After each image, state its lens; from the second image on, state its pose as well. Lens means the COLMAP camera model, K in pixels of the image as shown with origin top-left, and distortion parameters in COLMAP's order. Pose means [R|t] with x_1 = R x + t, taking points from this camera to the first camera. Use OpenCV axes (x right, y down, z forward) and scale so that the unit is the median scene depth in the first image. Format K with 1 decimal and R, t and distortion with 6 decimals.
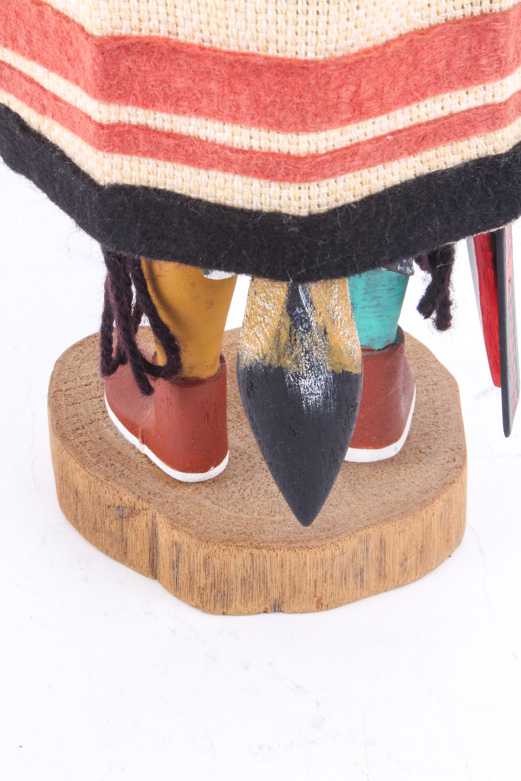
lens RADIAL K [[1789.0, 0, 260.0], [0, 1789.0, 390.7], [0, 0, 1]] dist [0.057285, 0.000000]
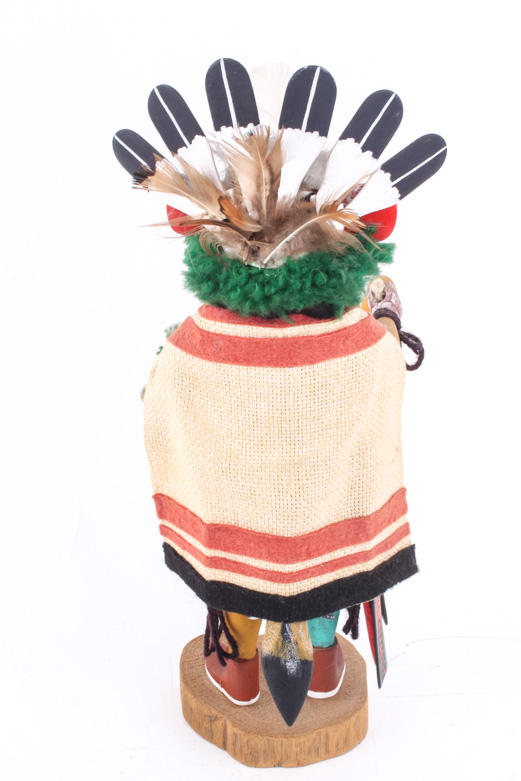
lens RADIAL K [[1196.1, 0, 261.5], [0, 1196.1, 390.2], [0, 0, 1]] dist [0.004046, 0.000000]
pose [[0.998907, 0.013643, -0.044715, 0.054401], [-0.022504, 0.978687, -0.204121, -0.034902], [0.040977, 0.204904, 0.977924, -0.632374]]
